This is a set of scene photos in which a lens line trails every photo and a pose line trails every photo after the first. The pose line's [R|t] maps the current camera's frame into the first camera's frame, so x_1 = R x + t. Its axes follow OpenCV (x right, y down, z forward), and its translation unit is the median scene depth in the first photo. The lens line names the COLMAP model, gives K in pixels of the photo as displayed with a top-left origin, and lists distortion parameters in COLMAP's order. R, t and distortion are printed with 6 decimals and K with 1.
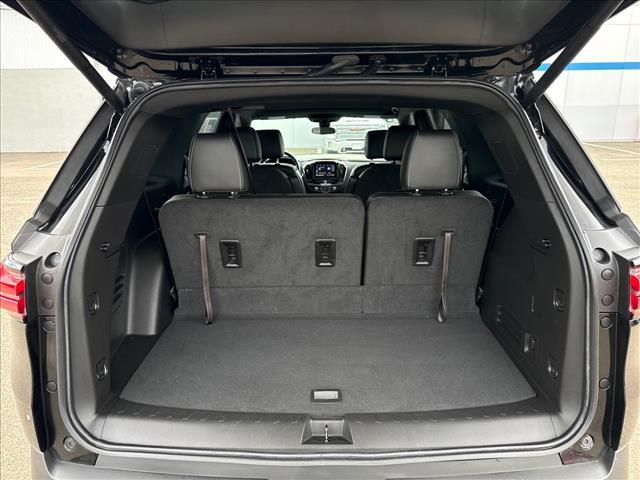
lens RADIAL K [[461.0, 0, 320.7], [0, 461.0, 237.9], [0, 0, 1]] dist [-0.003870, -0.002005]
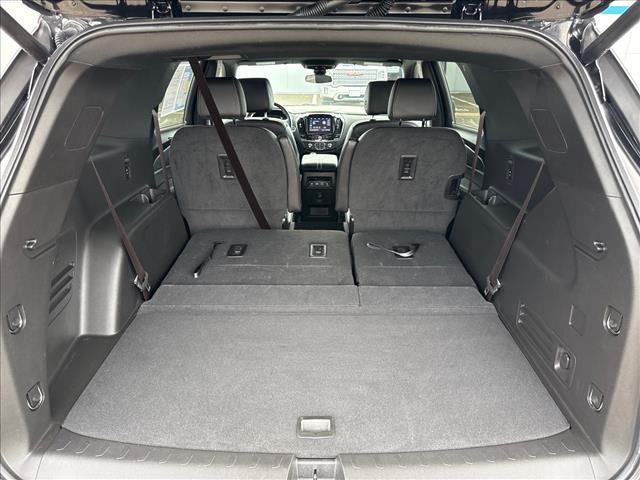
lens RADIAL K [[461.0, 0, 322.5], [0, 461.0, 239.3], [0, 0, 1]] dist [-0.003870, -0.002005]
pose [[0.999814, 0.010368, 0.016239, 0.007204], [-0.012181, 0.993186, 0.115899, -0.082028], [-0.014926, -0.116075, 0.993128, 0.224256]]
